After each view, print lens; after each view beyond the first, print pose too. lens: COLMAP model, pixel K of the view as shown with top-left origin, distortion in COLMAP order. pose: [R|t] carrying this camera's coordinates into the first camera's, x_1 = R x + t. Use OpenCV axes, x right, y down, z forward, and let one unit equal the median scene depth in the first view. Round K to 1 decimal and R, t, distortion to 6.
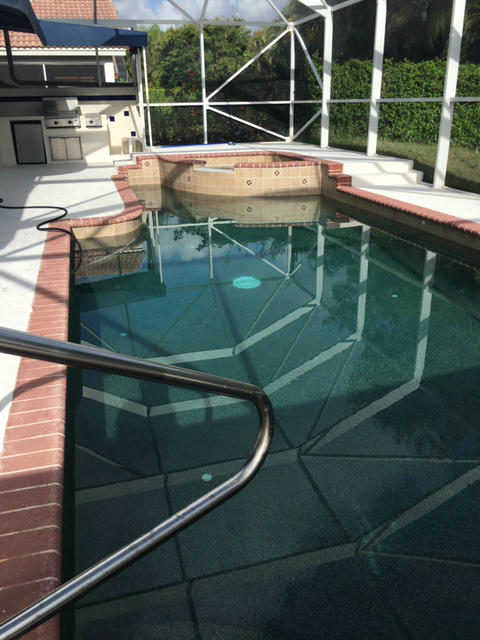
lens RADIAL K [[550.6, 0, 245.3], [0, 550.6, 317.0], [0, 0, 1]] dist [0.015089, -0.020997]
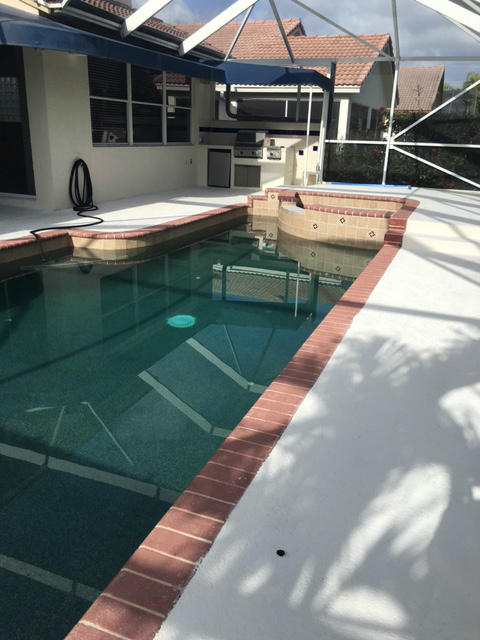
lens RADIAL K [[550.6, 0, 238.8], [0, 550.6, 321.9], [0, 0, 1]] dist [0.015089, -0.020997]
pose [[0.780919, 0.240606, -0.576432, 0.351327], [-0.267878, 0.962667, 0.038917, -0.065369], [0.564275, 0.124022, 0.816218, 0.135698]]
